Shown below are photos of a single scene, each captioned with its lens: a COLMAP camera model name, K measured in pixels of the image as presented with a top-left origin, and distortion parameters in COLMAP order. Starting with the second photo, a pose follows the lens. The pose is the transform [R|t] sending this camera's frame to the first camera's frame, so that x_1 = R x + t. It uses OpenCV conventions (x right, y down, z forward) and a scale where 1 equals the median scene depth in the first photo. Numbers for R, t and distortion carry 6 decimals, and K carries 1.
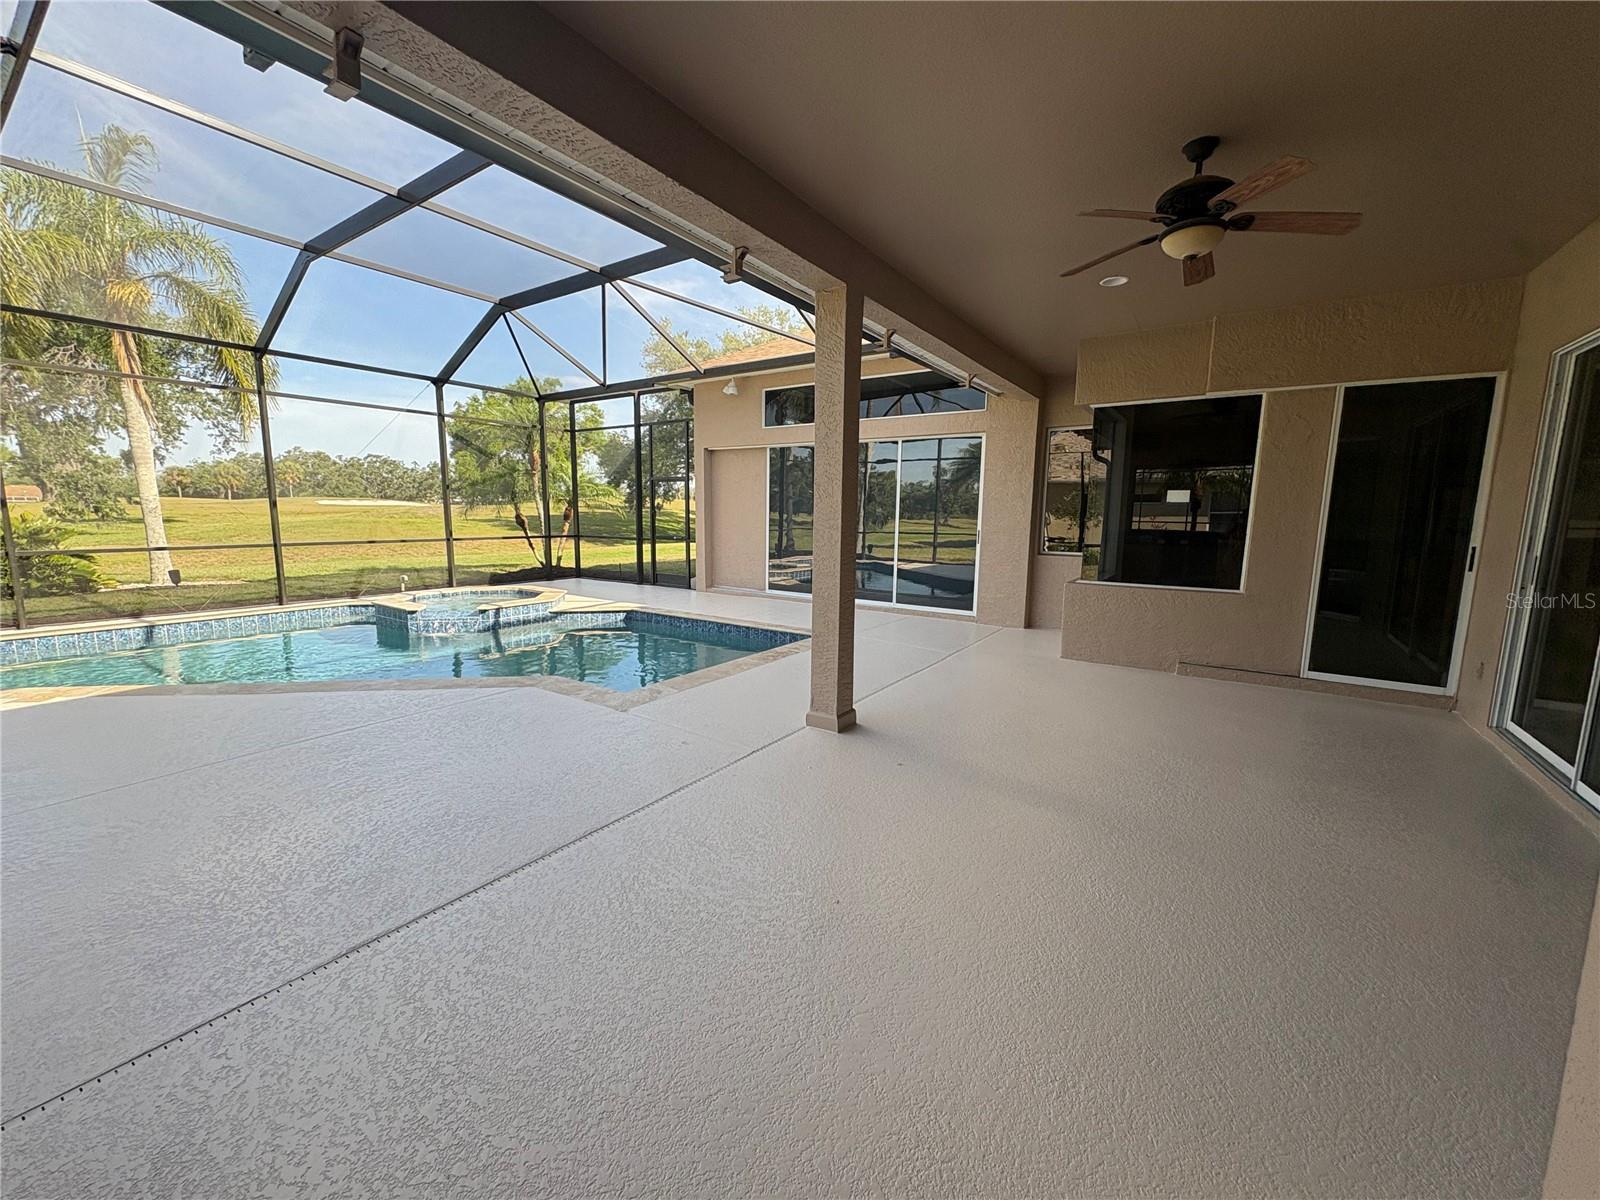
lens RADIAL K [[639.3, 0, 797.2], [0, 639.3, 597.9], [0, 0, 1]] dist [0.000258, -0.000074]
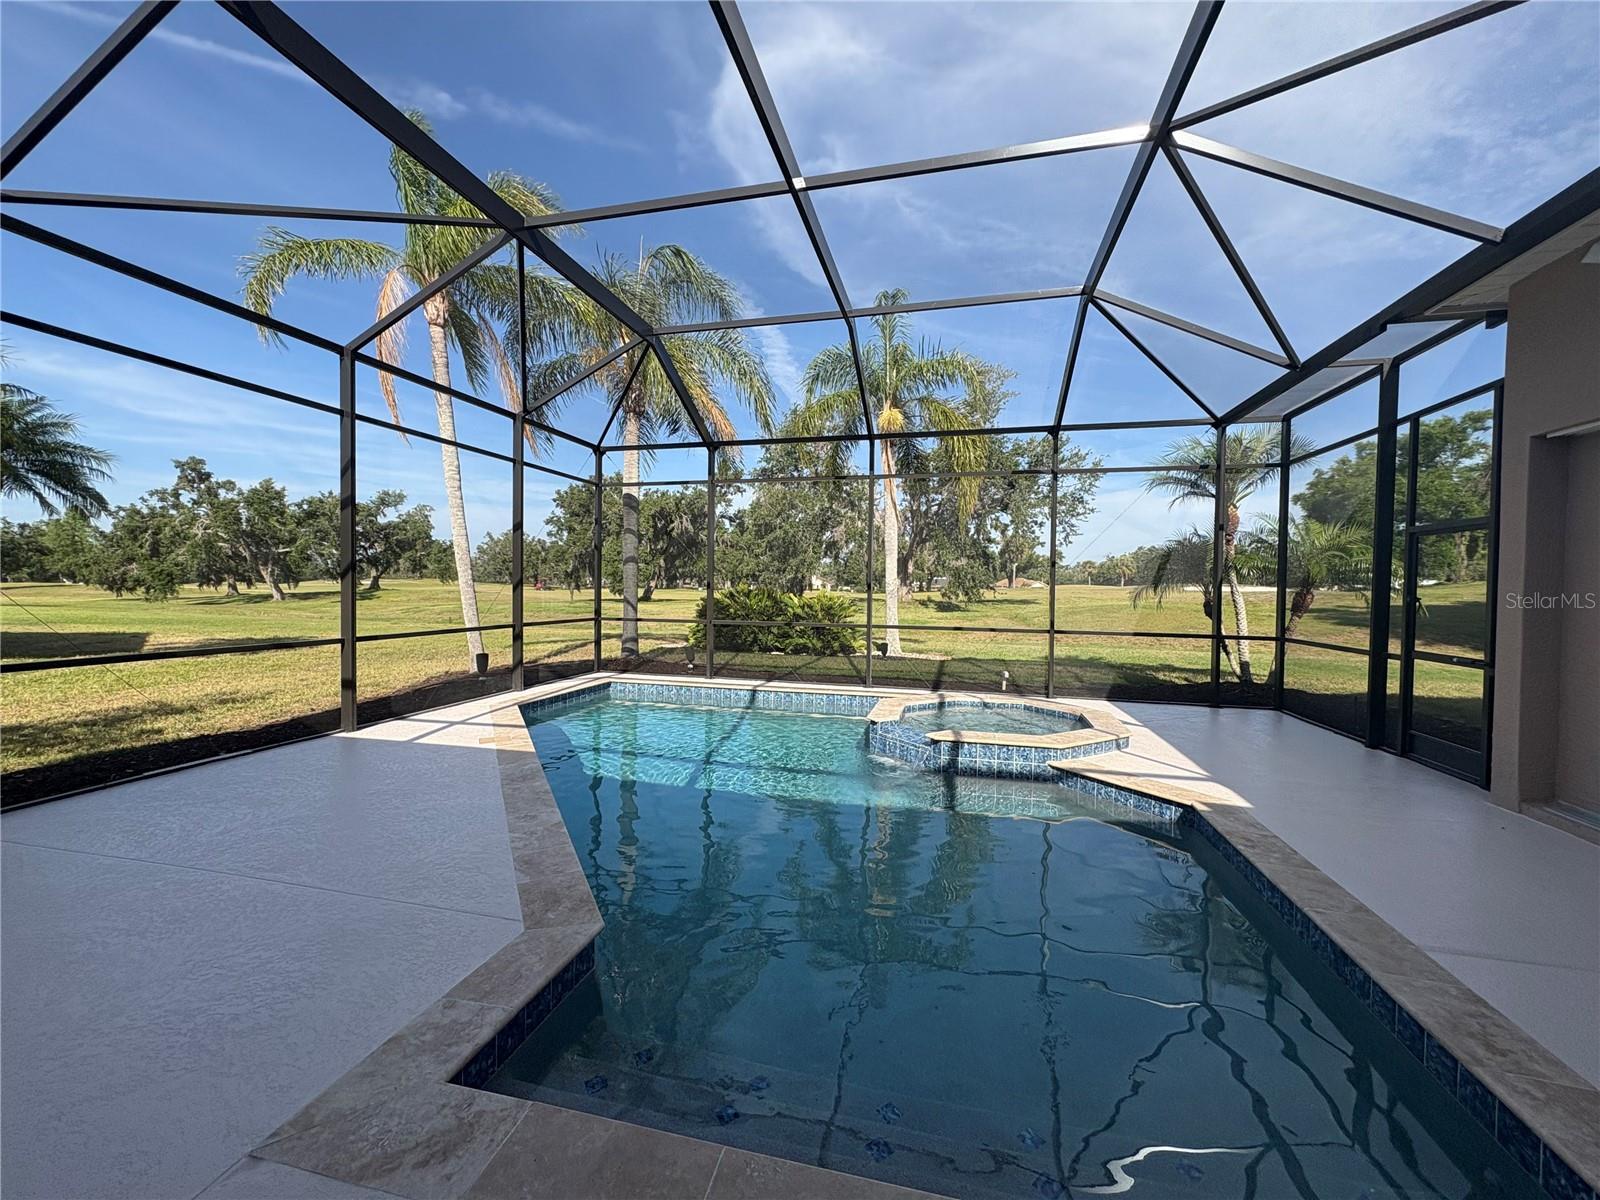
lens RADIAL K [[636.2, 0, 798.0], [0, 636.2, 598.9], [0, 0, 1]] dist [-0.000095, 0.000012]
pose [[0.344226, 0.014279, -0.938778, 0.071776], [-0.139226, 0.989606, -0.035998, -0.073246], [0.928507, 0.143094, 0.342636, 0.548933]]
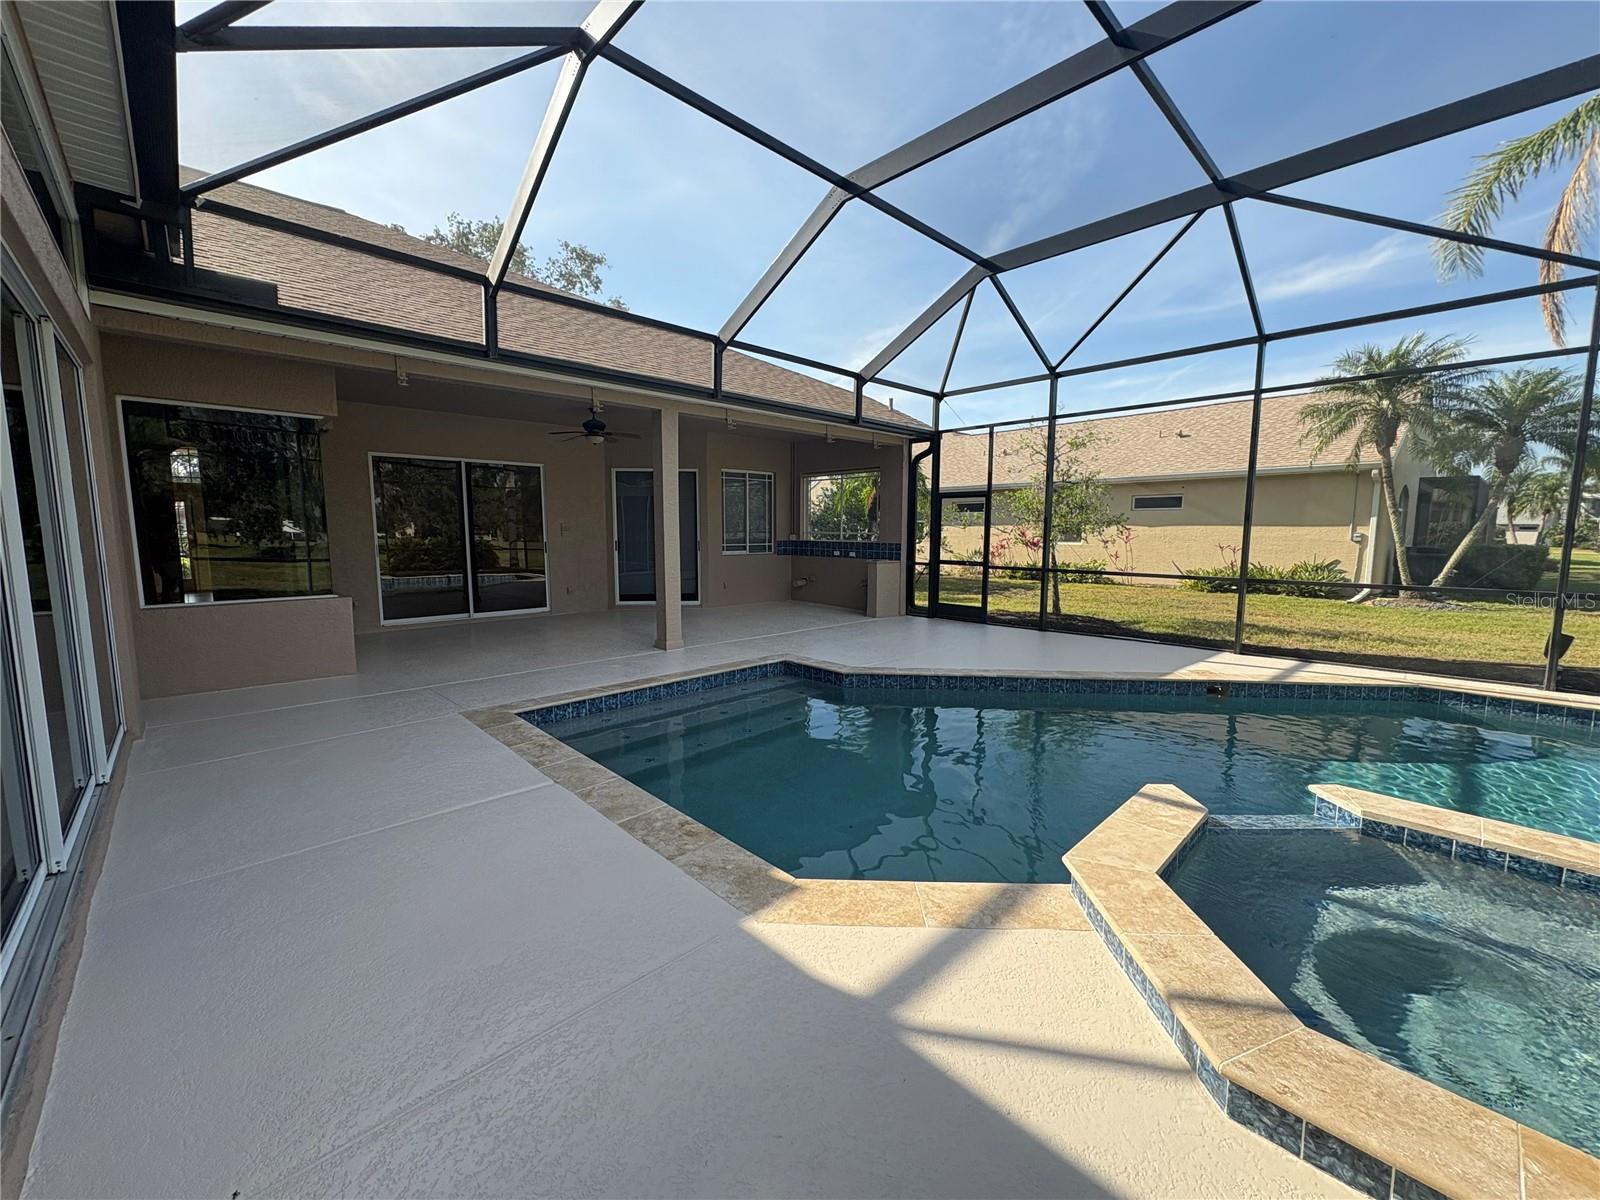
lens RADIAL K [[636.2, 0, 798.0], [0, 636.2, 598.9], [0, 0, 1]] dist [-0.000095, 0.000012]
pose [[-0.978818, -0.035889, 0.201561, -0.311981], [0.015058, 0.969229, 0.245700, -0.172113], [-0.204177, 0.243530, -0.948159, 1.226393]]
